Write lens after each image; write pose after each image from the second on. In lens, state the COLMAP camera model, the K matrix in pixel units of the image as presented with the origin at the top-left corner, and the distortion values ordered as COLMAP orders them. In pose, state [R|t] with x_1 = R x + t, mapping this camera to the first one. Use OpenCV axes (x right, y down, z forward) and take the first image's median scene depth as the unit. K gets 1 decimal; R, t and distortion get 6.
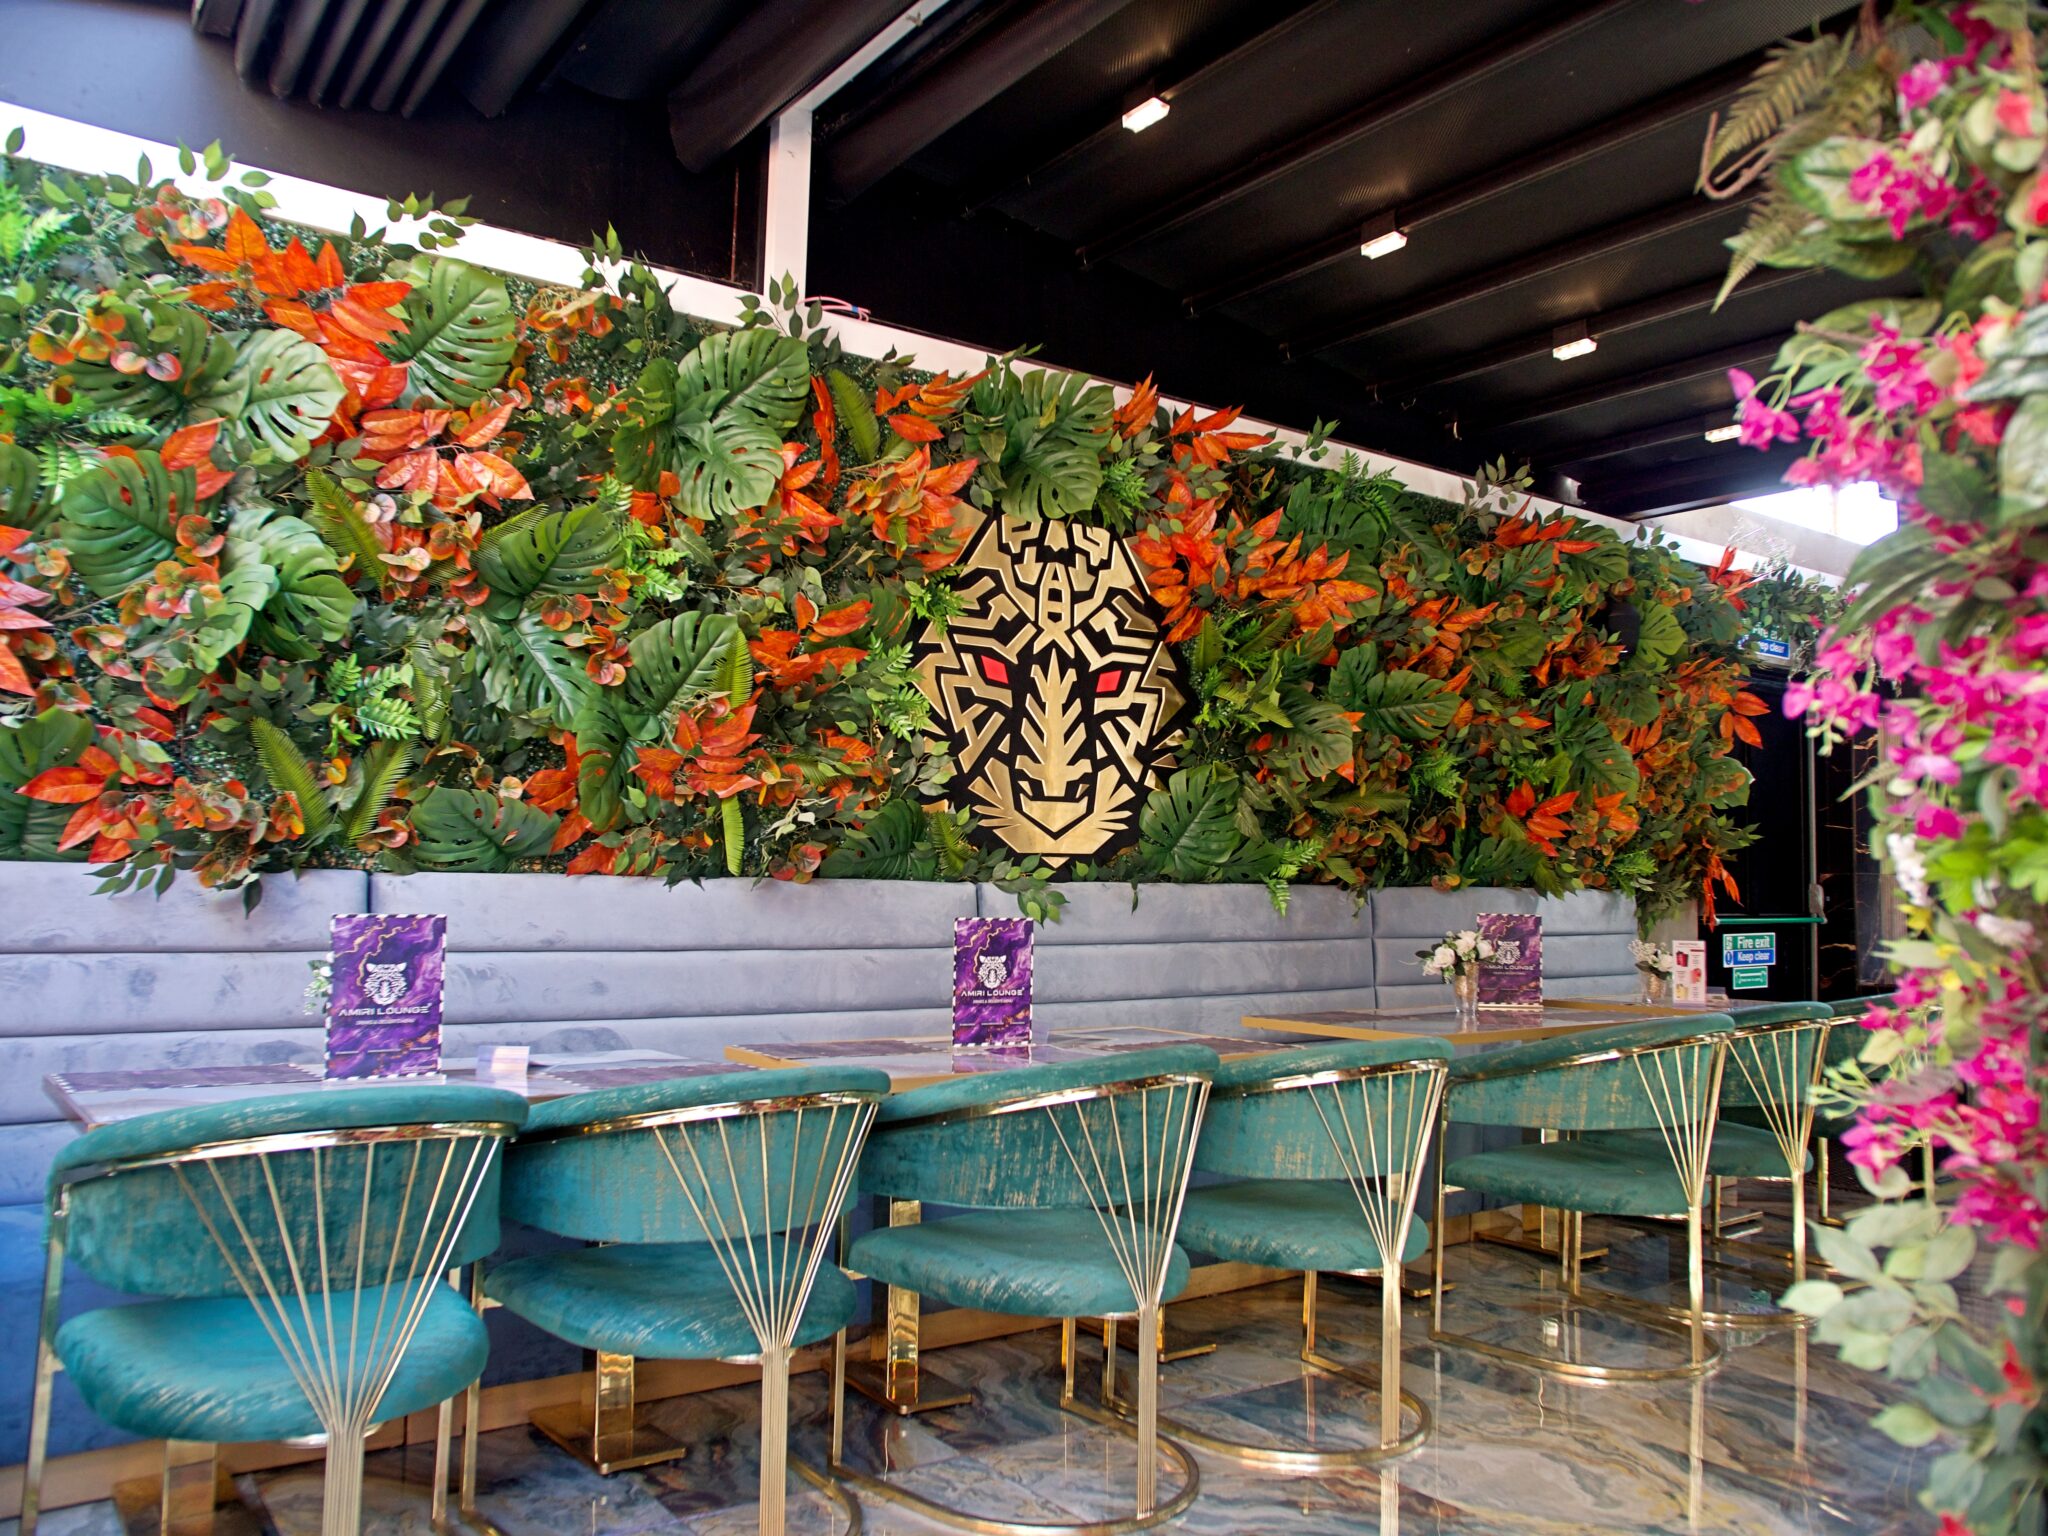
lens RADIAL K [[1568.0, 0, 1018.7], [0, 1568.0, 740.5], [0, 0, 1]] dist [-0.106295, 0.088198]
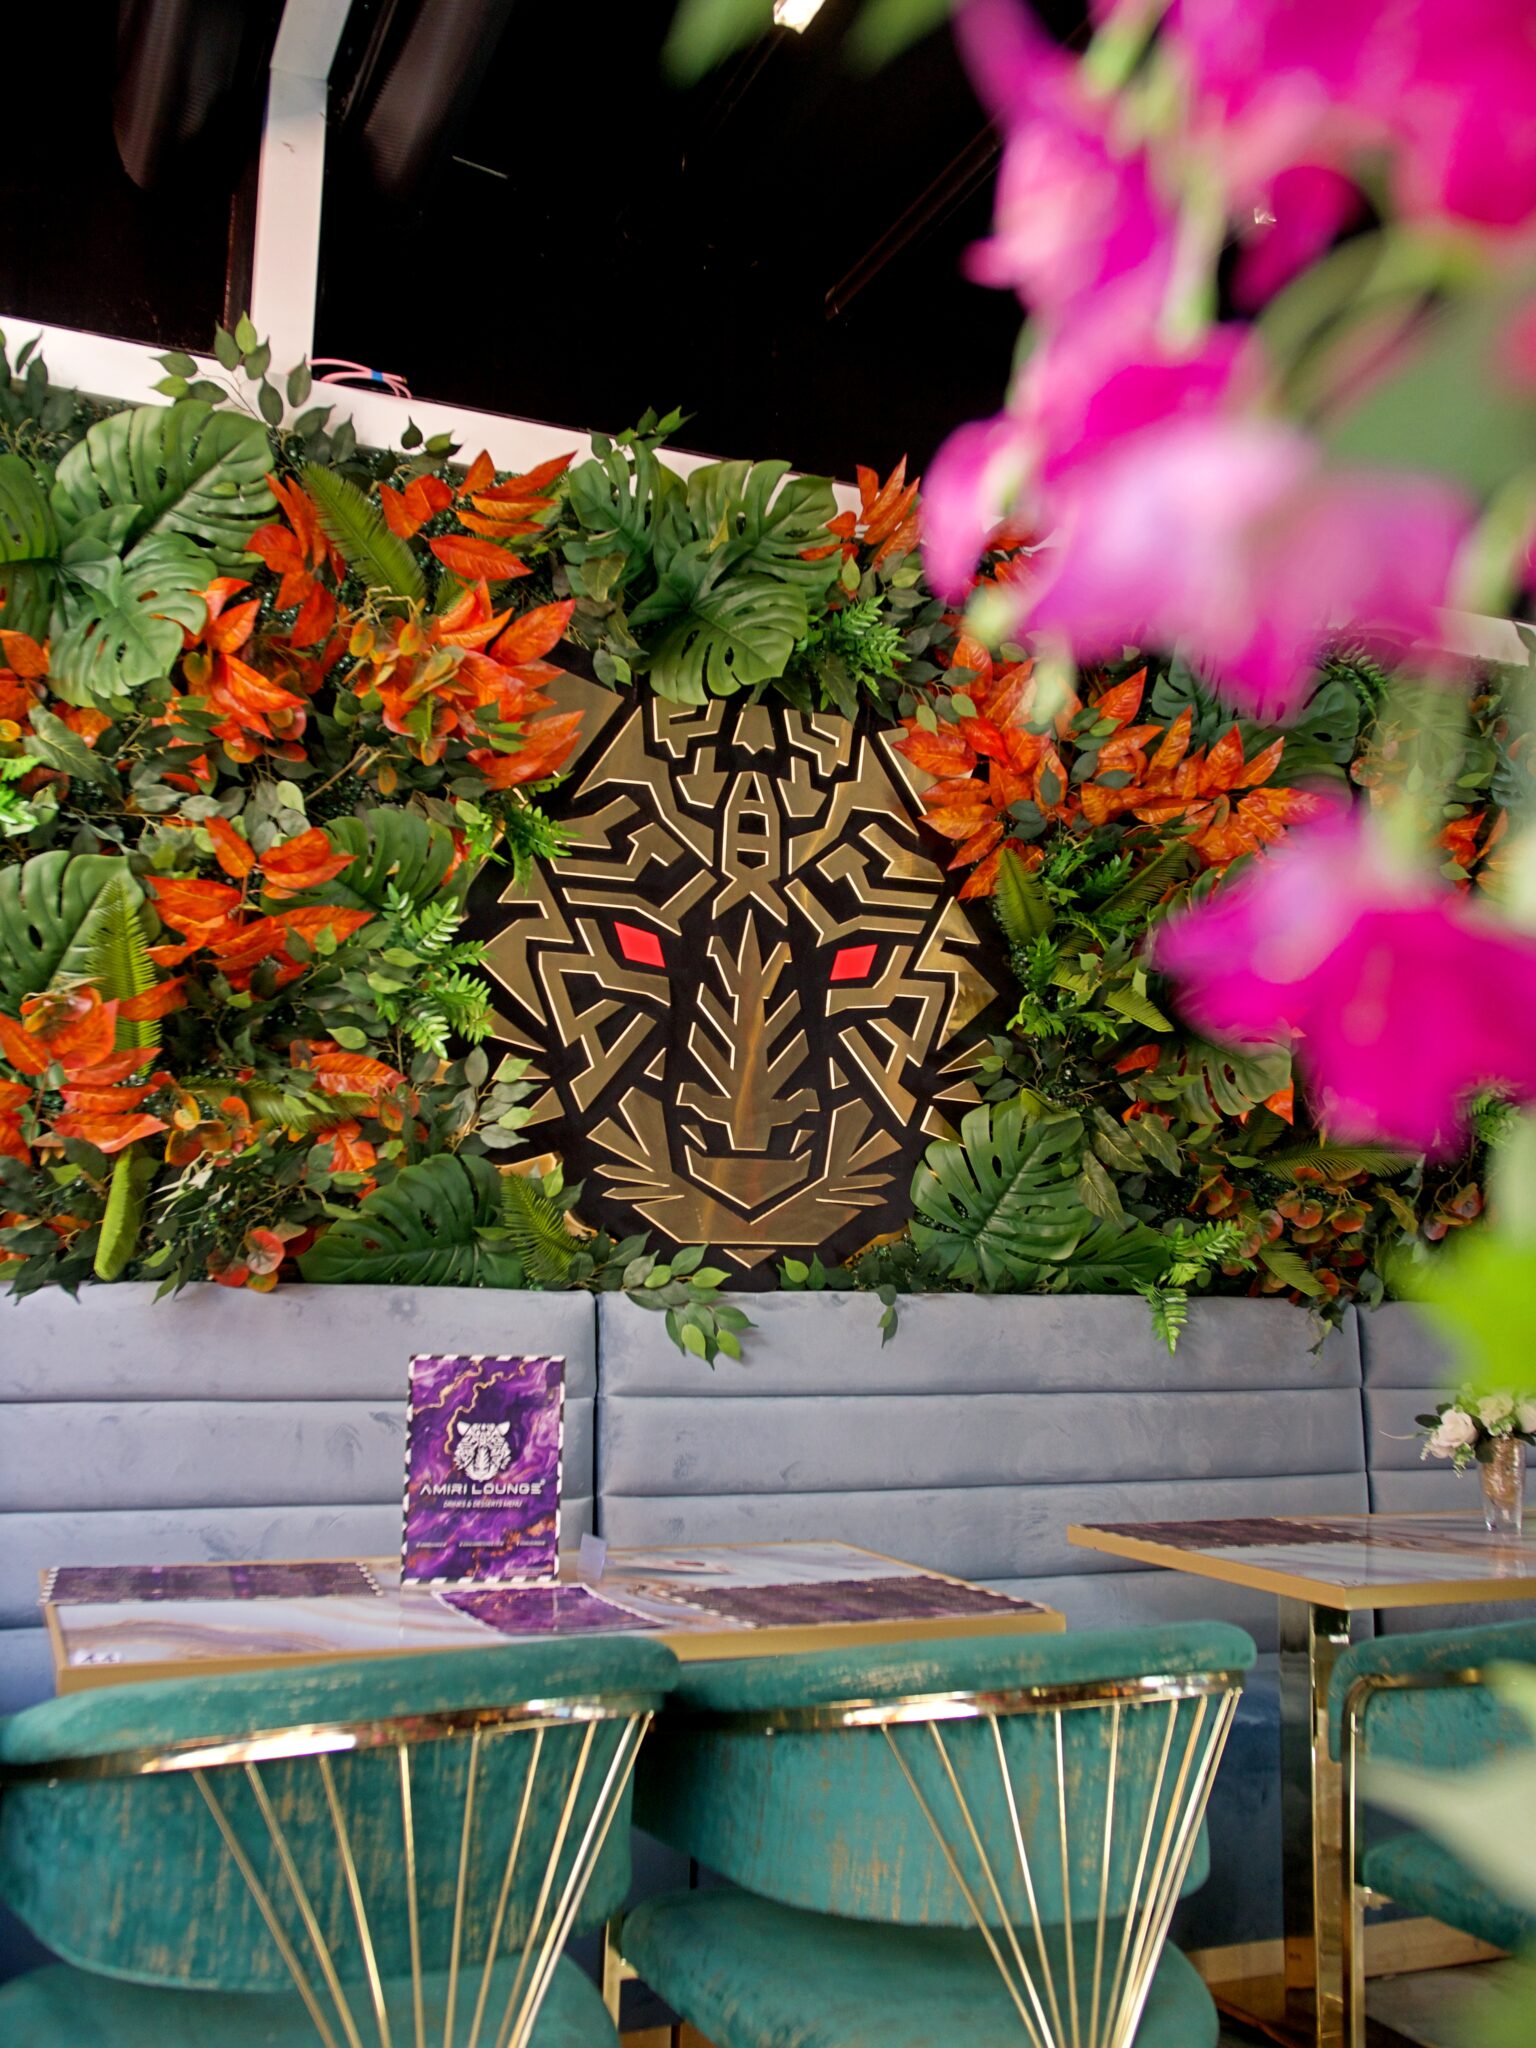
lens RADIAL K [[1904.7, 0, 725.4], [0, 1904.7, 1022.9], [0, 0, 1]] dist [-0.028353, -0.001365]
pose [[0.973470, -0.025748, -0.227363, 0.187234], [0.015427, 0.998773, -0.047053, 0.021256], [0.228295, 0.042297, 0.972673, 0.276975]]
